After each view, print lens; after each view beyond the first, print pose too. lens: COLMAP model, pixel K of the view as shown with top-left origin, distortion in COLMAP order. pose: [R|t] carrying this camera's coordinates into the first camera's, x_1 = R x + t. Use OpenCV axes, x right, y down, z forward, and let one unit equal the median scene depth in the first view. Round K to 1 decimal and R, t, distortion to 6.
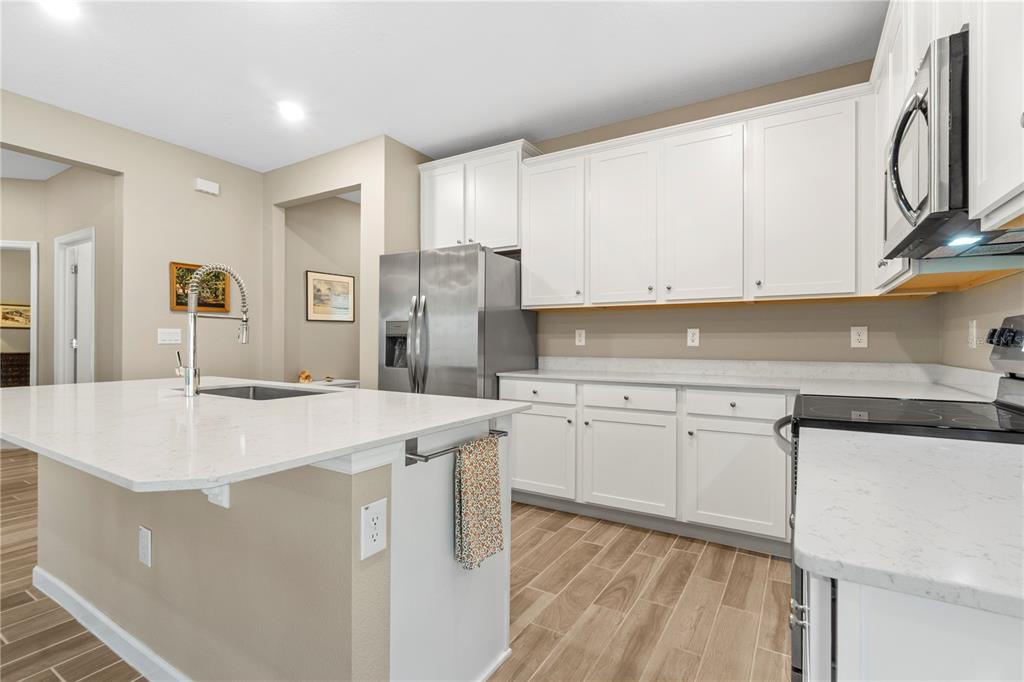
lens RADIAL K [[477.7, 0, 510.5], [0, 477.7, 346.3], [0, 0, 1]] dist [-0.006200, -0.000188]
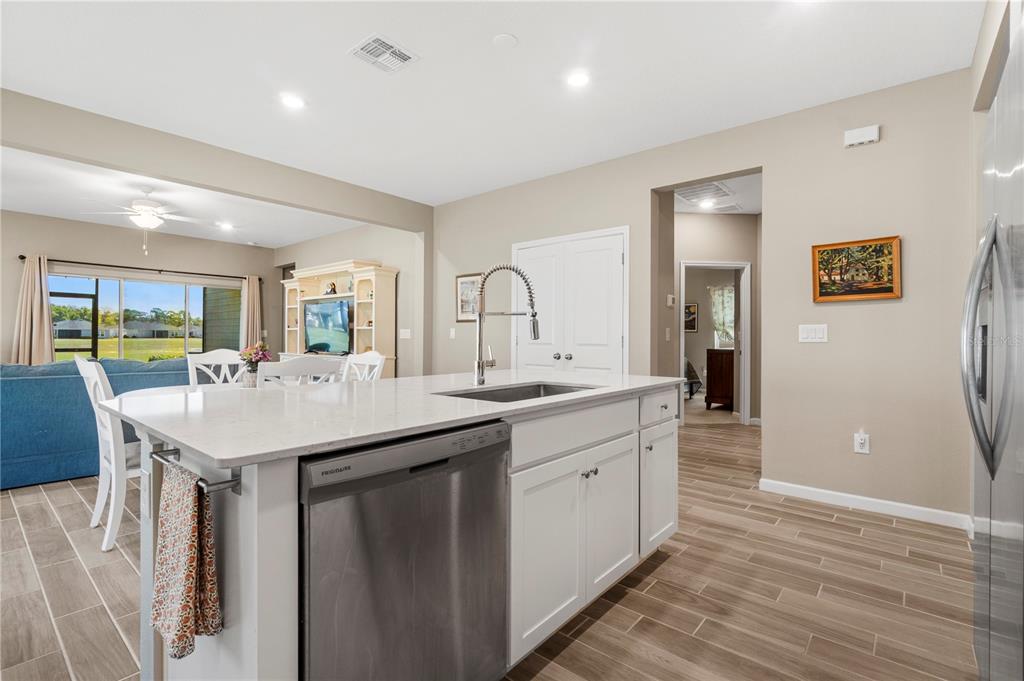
lens RADIAL K [[473.7, 0, 505.7], [0, 473.7, 339.5], [0, 0, 1]] dist [-0.005182, 0.000364]
pose [[-0.157022, -0.002946, -0.987591, 0.242650], [-0.013986, 0.999902, -0.000759, -0.001927], [0.987496, 0.013693, -0.157048, 0.690216]]
